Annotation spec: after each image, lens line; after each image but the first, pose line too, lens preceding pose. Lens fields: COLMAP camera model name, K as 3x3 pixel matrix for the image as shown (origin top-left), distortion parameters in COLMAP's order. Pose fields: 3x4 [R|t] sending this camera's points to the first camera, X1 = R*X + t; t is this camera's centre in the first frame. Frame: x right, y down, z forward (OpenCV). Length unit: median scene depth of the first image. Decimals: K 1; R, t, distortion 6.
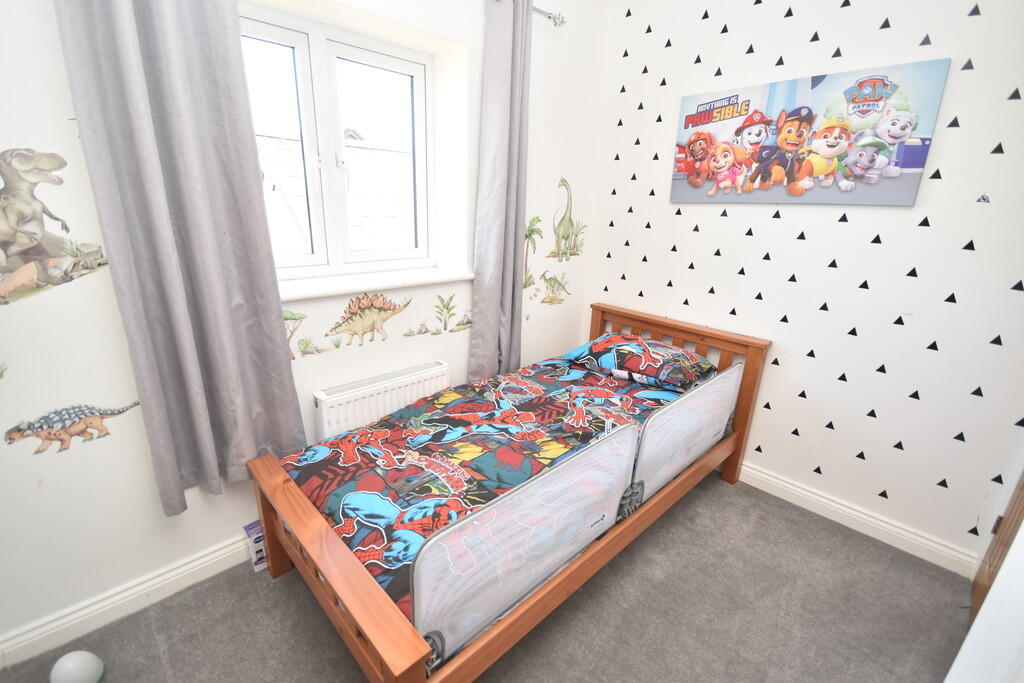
lens RADIAL K [[454.2, 0, 513.5], [0, 454.2, 347.5], [0, 0, 1]] dist [0.017463, -0.013965]
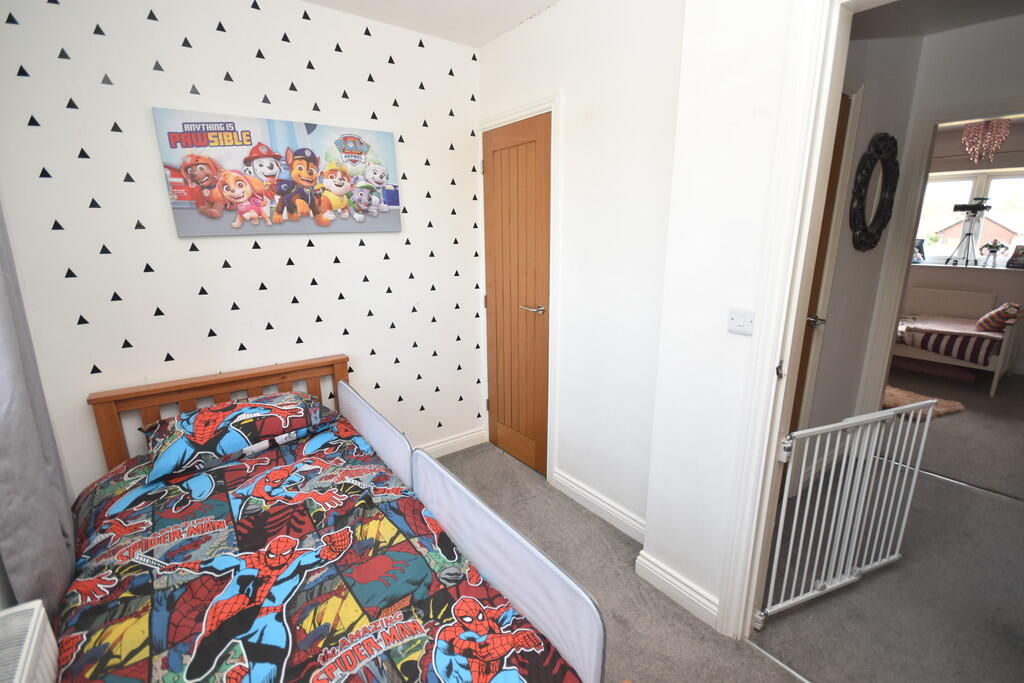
lens RADIAL K [[454.2, 0, 513.5], [0, 454.2, 347.5], [0, 0, 1]] dist [0.017463, -0.013965]
pose [[0.121531, -0.273514, 0.954159, -0.472341], [0.324753, 0.919335, 0.222168, -0.150469], [-0.937958, 0.282866, 0.200553, 0.407013]]
